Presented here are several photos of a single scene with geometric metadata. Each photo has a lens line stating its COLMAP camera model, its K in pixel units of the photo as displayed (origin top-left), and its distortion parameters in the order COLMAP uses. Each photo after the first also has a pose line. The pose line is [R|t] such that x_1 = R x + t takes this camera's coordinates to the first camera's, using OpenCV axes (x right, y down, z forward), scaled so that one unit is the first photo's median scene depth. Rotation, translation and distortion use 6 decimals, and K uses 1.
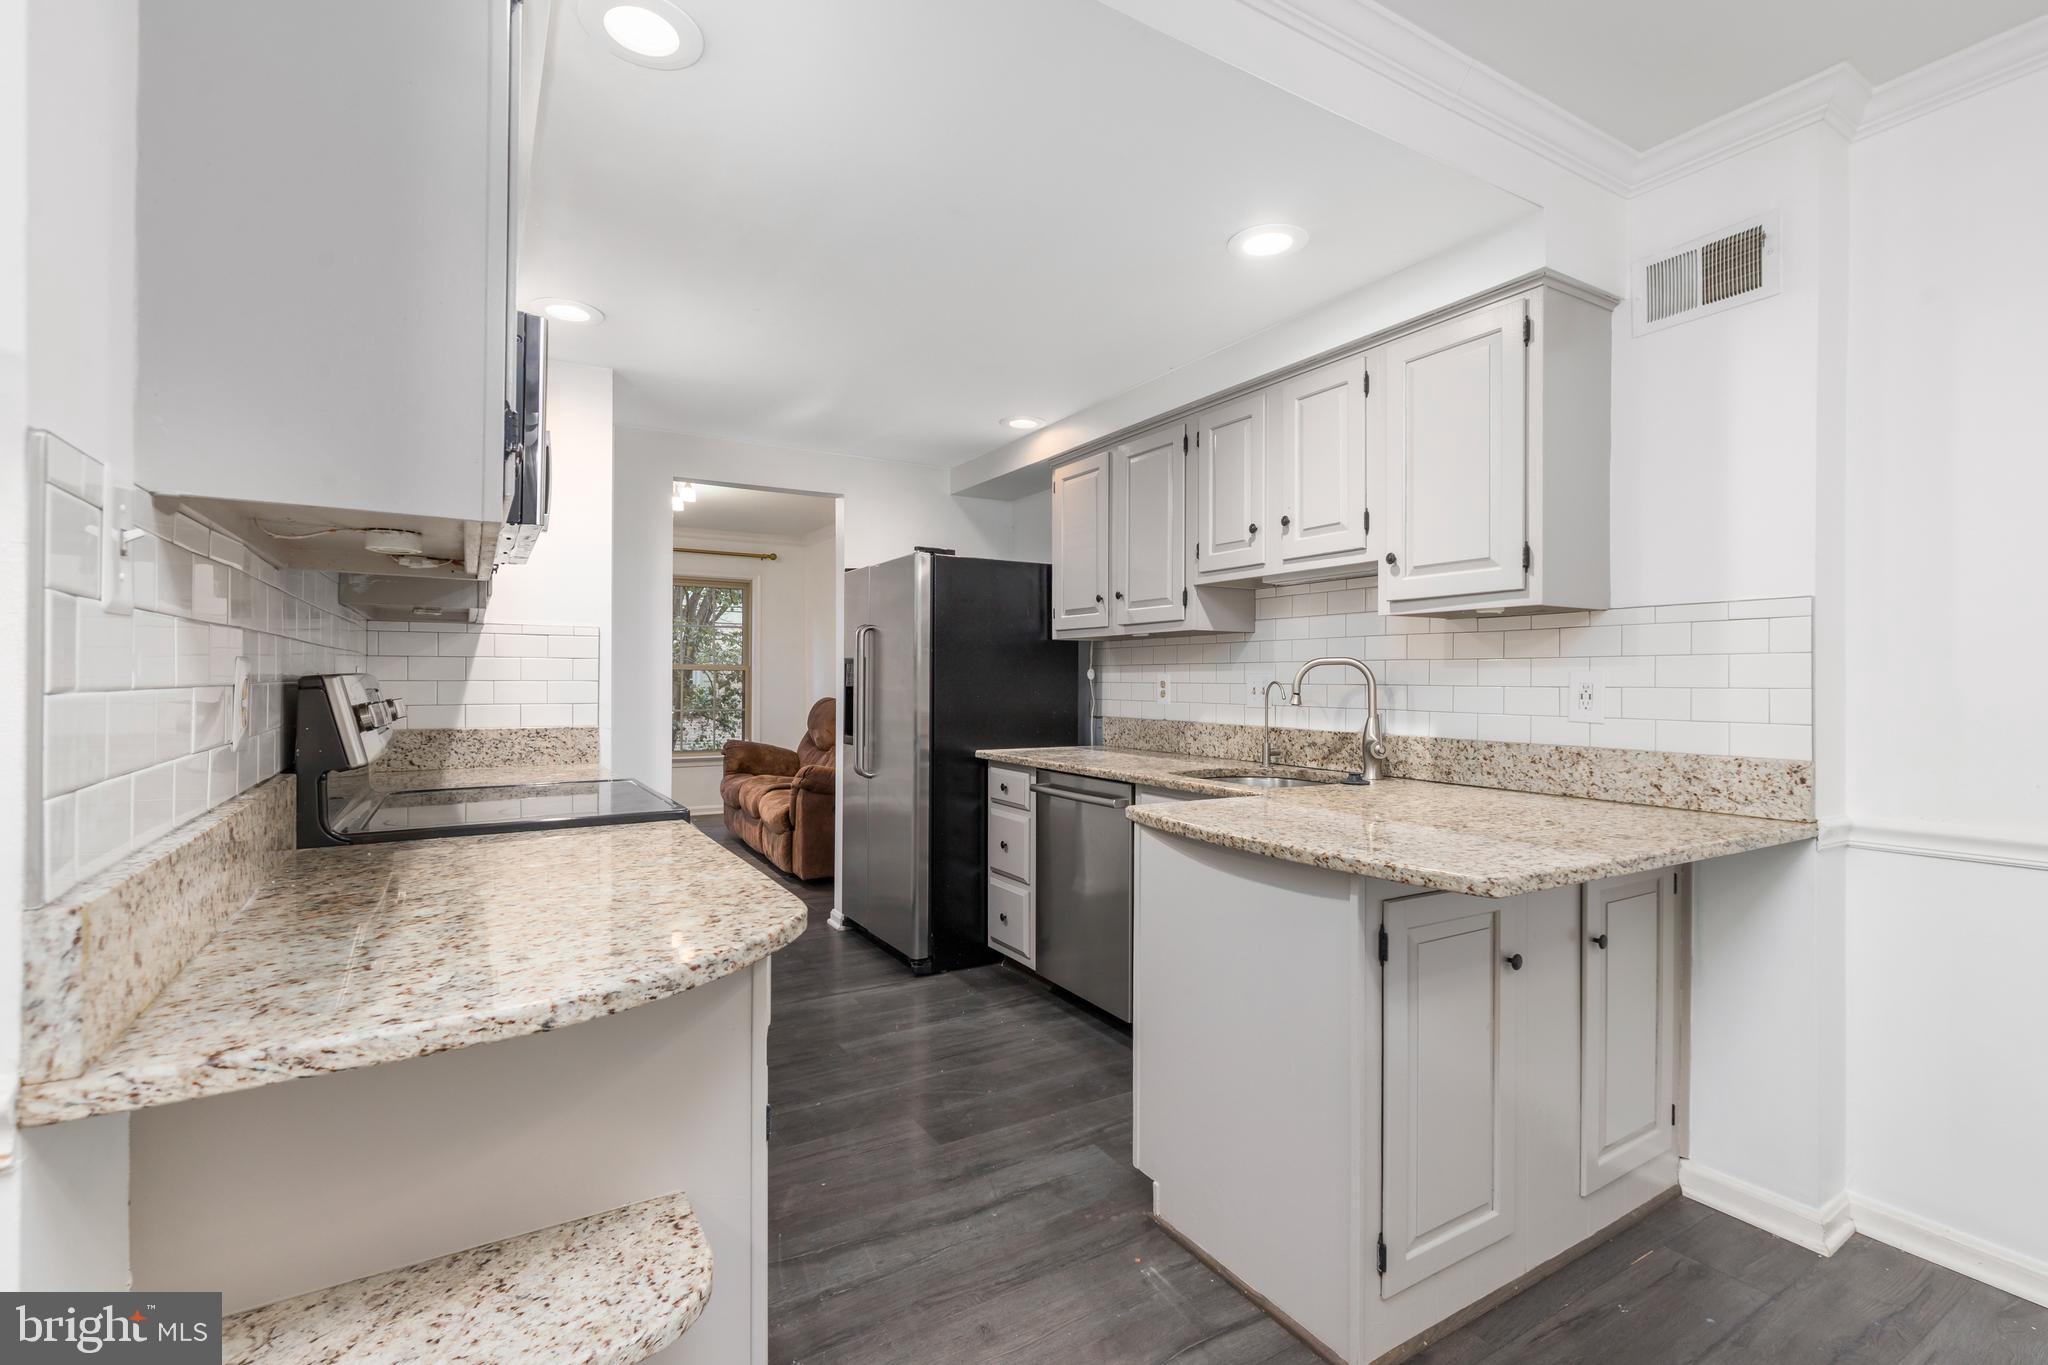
lens RADIAL K [[926.6, 0, 1050.7], [0, 926.6, 684.8], [0, 0, 1]] dist [0.010354, -0.004043]
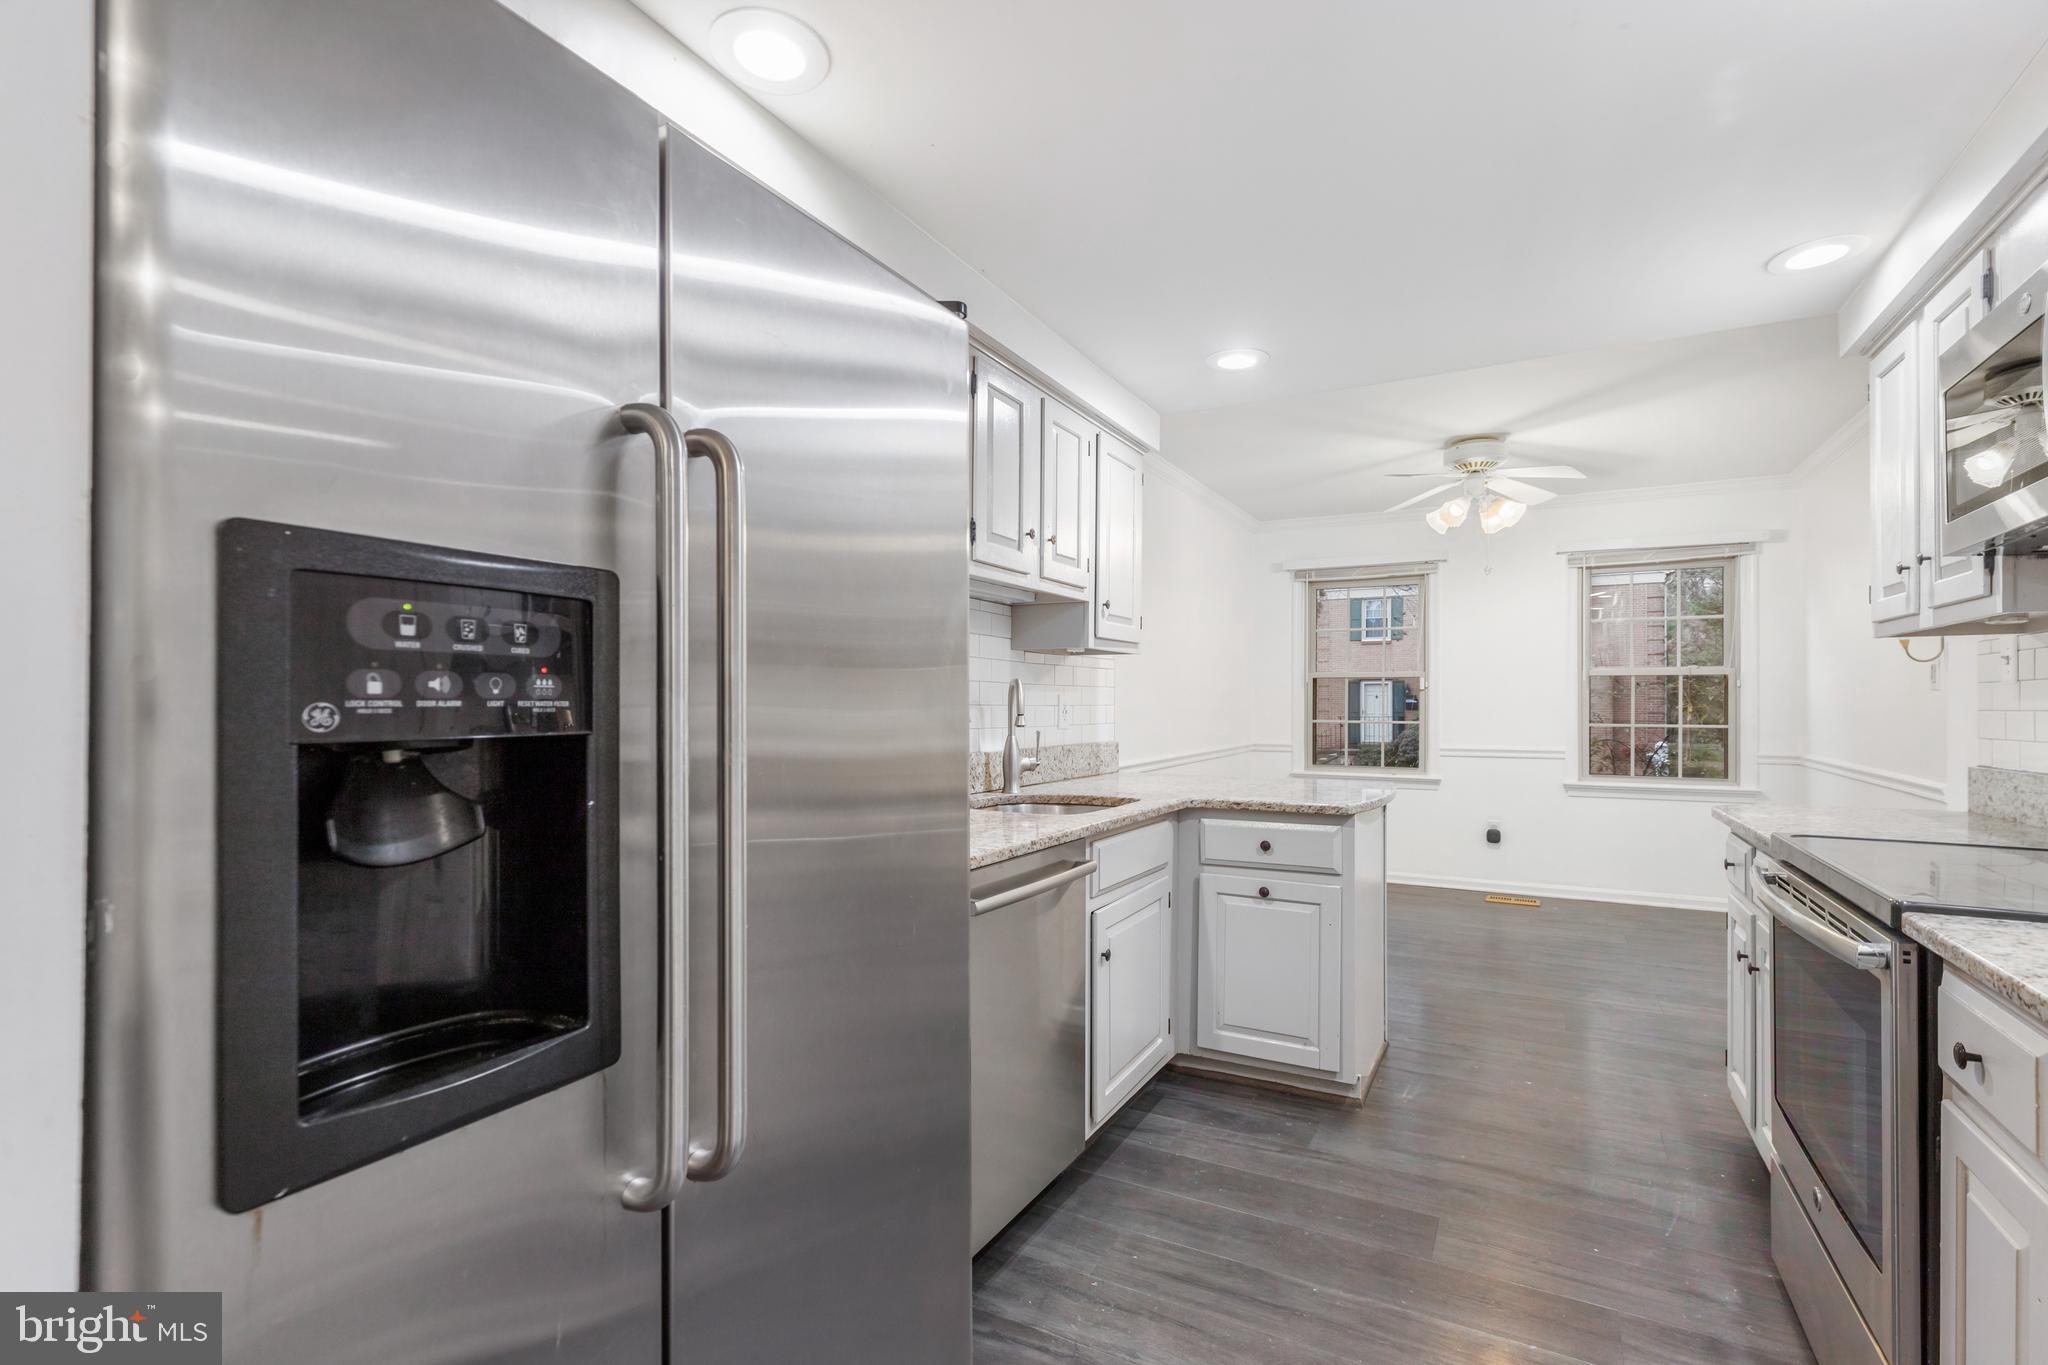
lens RADIAL K [[926.6, 0, 1037.1], [0, 926.6, 703.1], [0, 0, 1]] dist [0.010354, -0.004043]
pose [[-0.498546, -0.006396, 0.866840, -0.705218], [-0.001137, 0.999977, 0.006725, -0.011328], [-0.866863, 0.002367, -0.498542, 1.785953]]
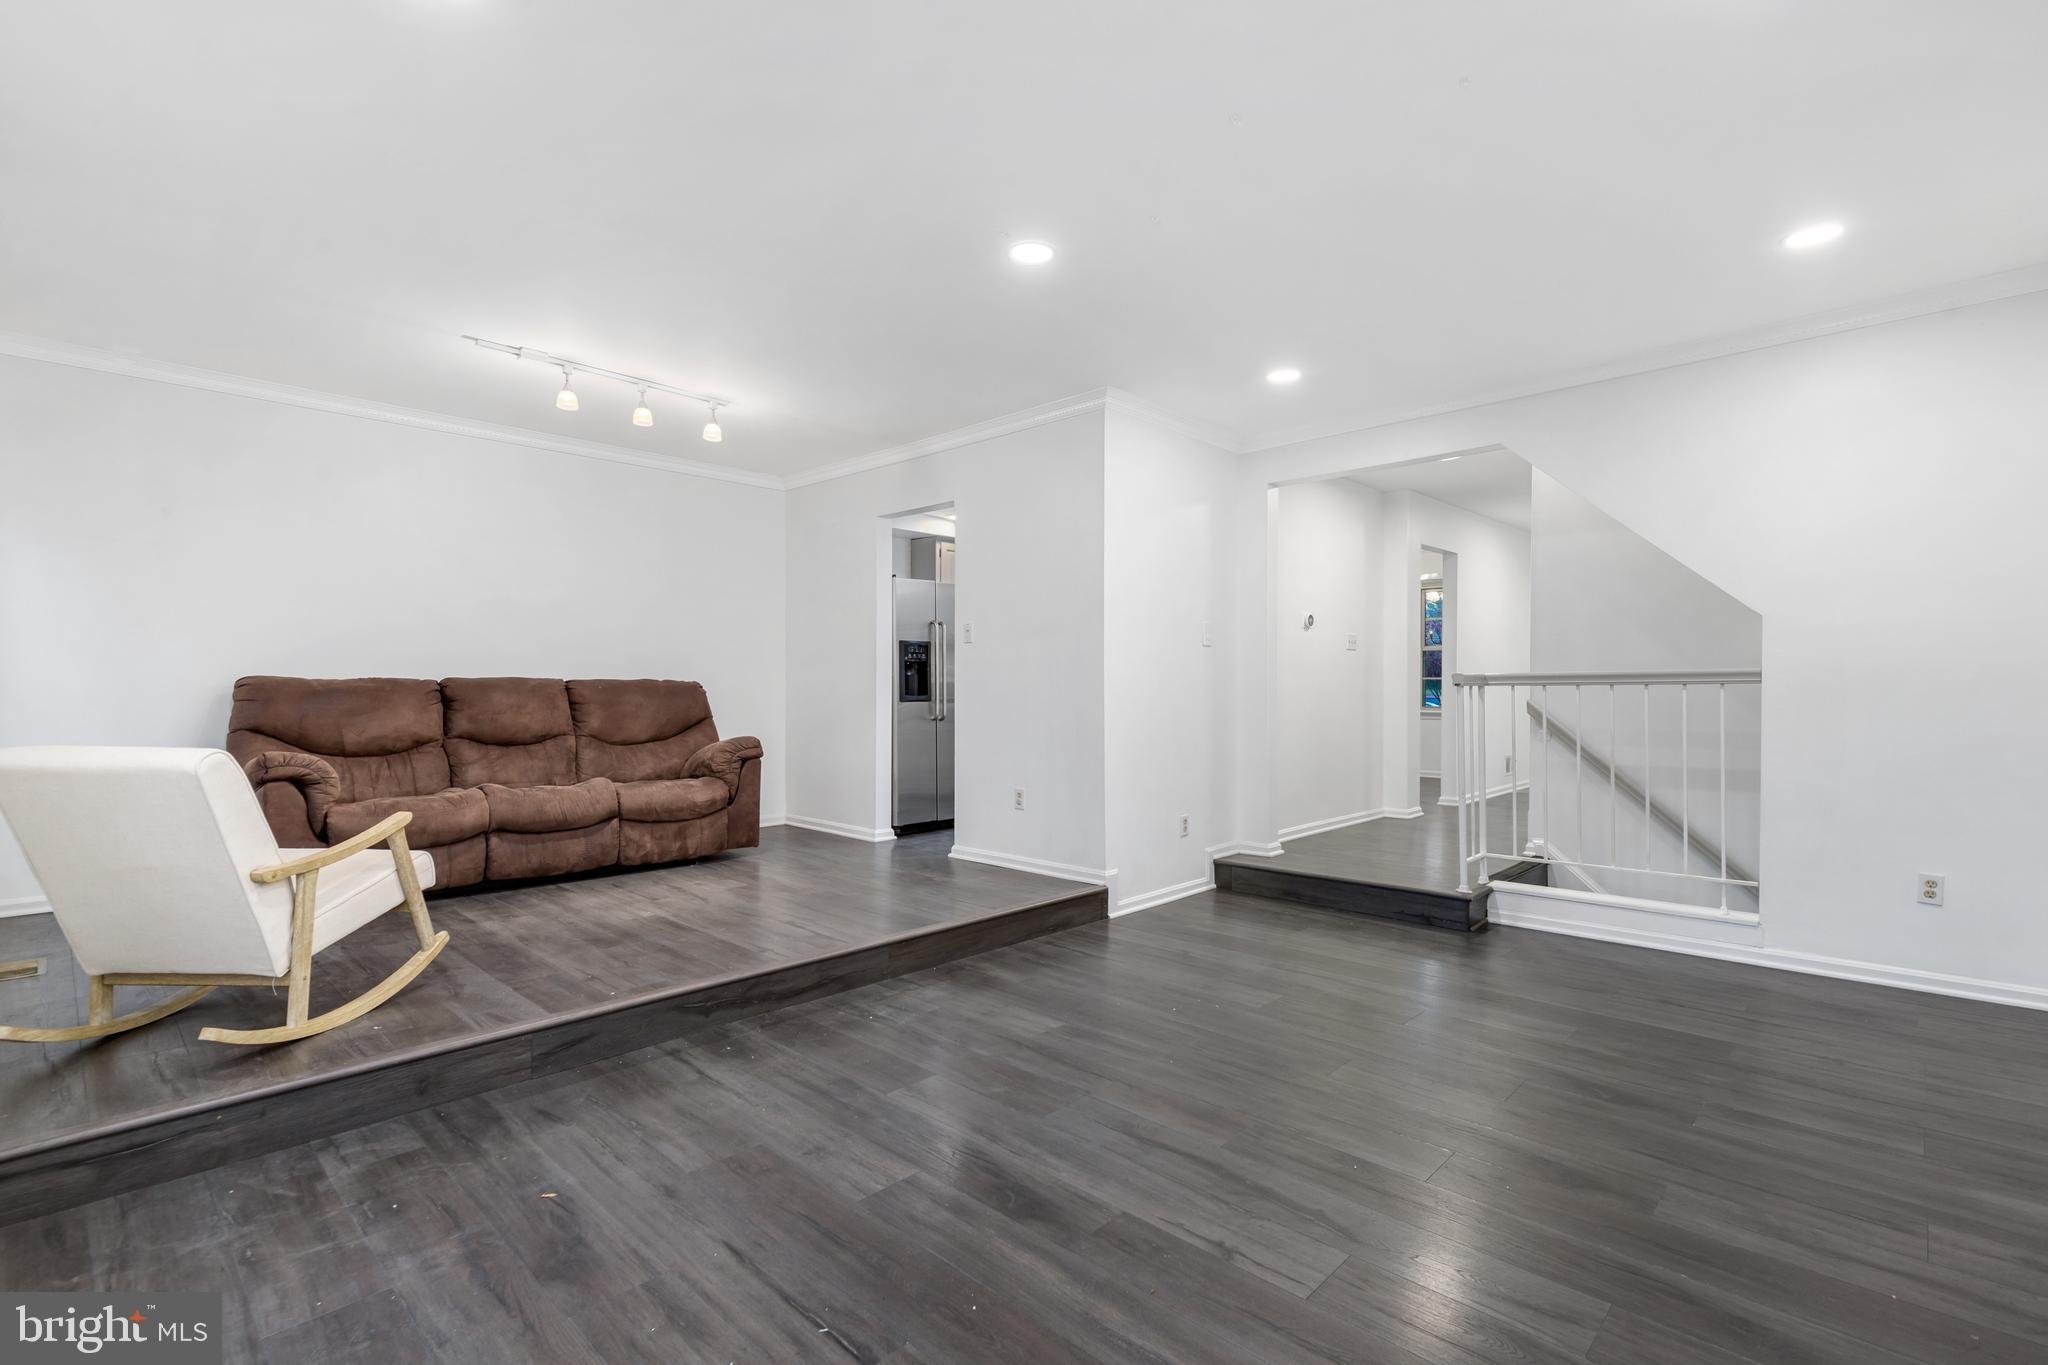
lens RADIAL K [[926.6, 0, 1017.4], [0, 926.6, 712.2], [0, 0, 1]] dist [0.010354, -0.004043]
pose [[-0.238033, -0.031508, 0.970746, -3.007305], [0.001317, 0.999462, 0.032763, 0.058694], [-0.971256, 0.009077, -0.237864, 2.144739]]
